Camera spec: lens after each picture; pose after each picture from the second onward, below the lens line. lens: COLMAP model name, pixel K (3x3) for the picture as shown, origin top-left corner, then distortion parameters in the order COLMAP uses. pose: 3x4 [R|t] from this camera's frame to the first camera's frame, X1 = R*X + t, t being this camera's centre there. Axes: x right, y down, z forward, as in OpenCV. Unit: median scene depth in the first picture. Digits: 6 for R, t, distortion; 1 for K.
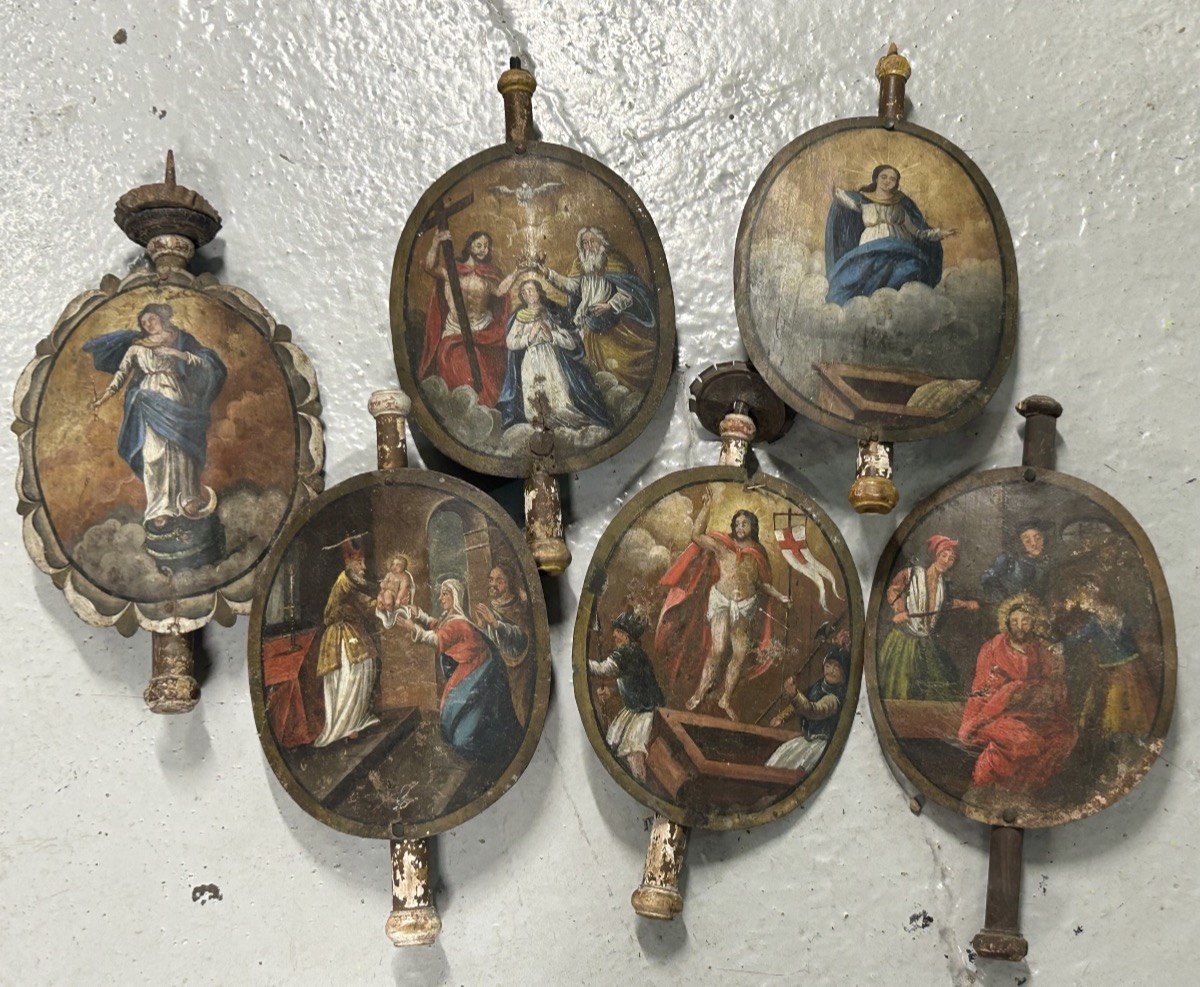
lens RADIAL K [[1974.9, 0, 642.6], [0, 1974.9, 500.2], [0, 0, 1]] dist [0.142261, 0.000000]
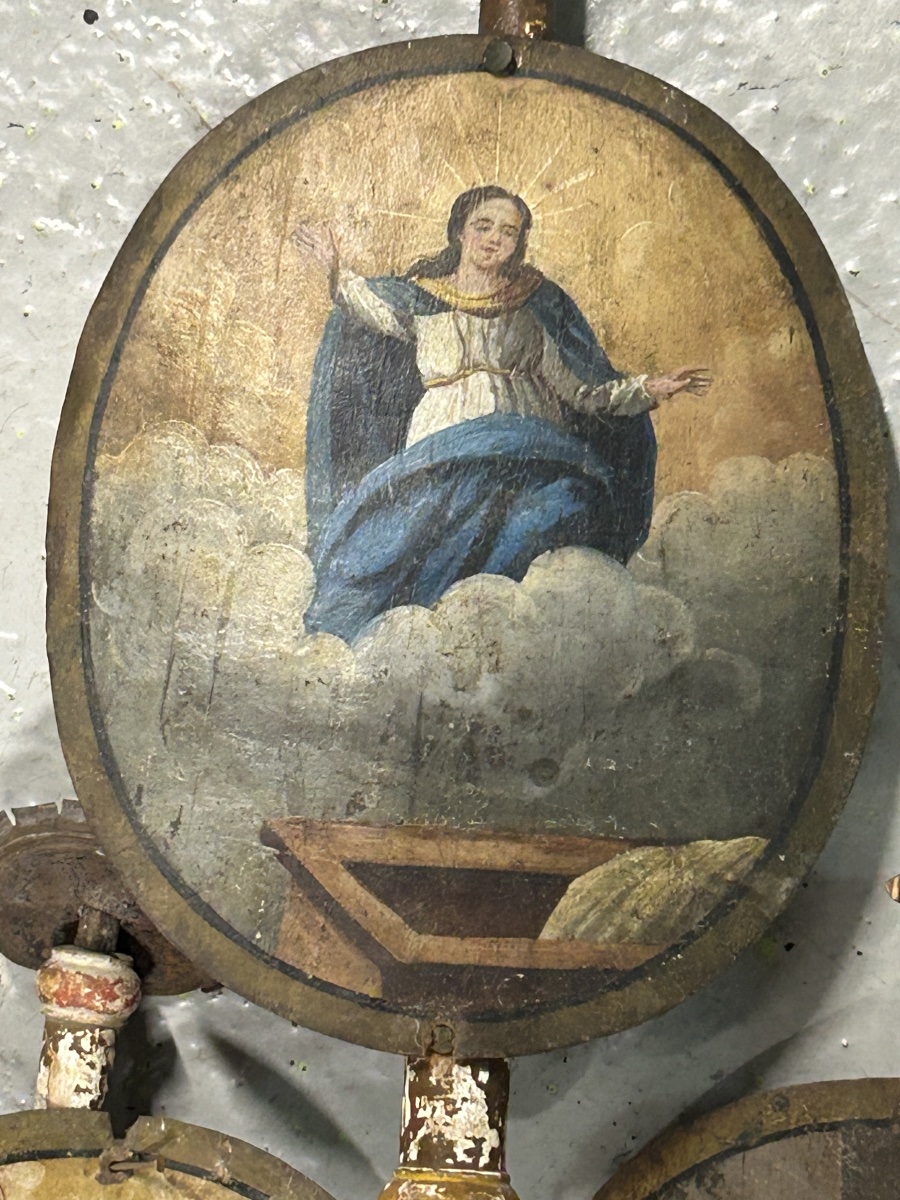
lens RADIAL K [[3909.7, 0, 451.4], [0, 3909.7, 599.8], [0, 0, 1]] dist [0.179828, 0.000000]
pose [[0.994200, -0.041922, -0.099041, 0.187088], [0.055795, 0.988330, 0.141740, -0.202124], [0.091943, -0.146444, 0.984937, 0.336890]]
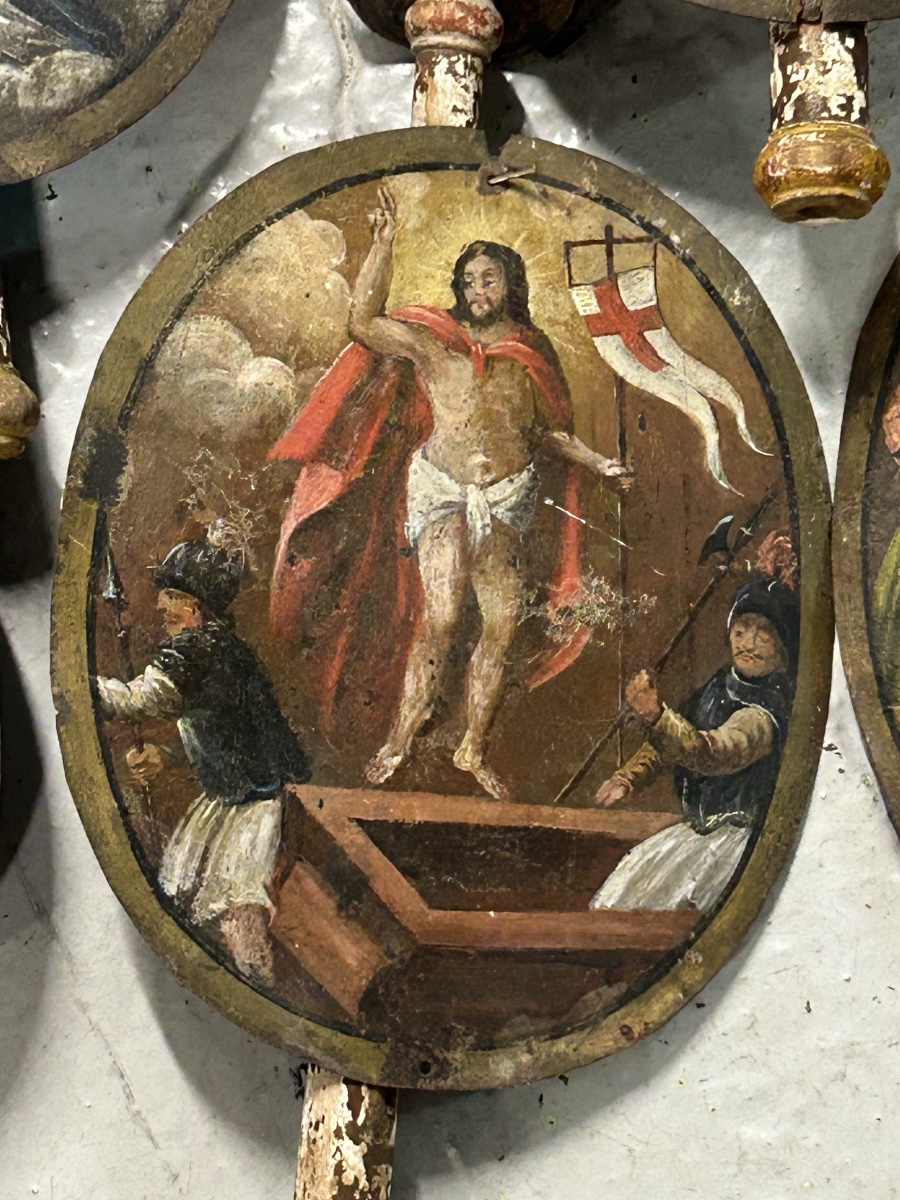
lens RADIAL K [[3909.7, 0, 446.2], [0, 3909.7, 602.4], [0, 0, 1]] dist [0.179828, 0.000000]
pose [[0.995474, -0.086699, -0.038914, 0.067324], [0.090204, 0.990905, 0.099849, -0.002051], [0.029903, -0.102907, 0.994241, 0.251097]]
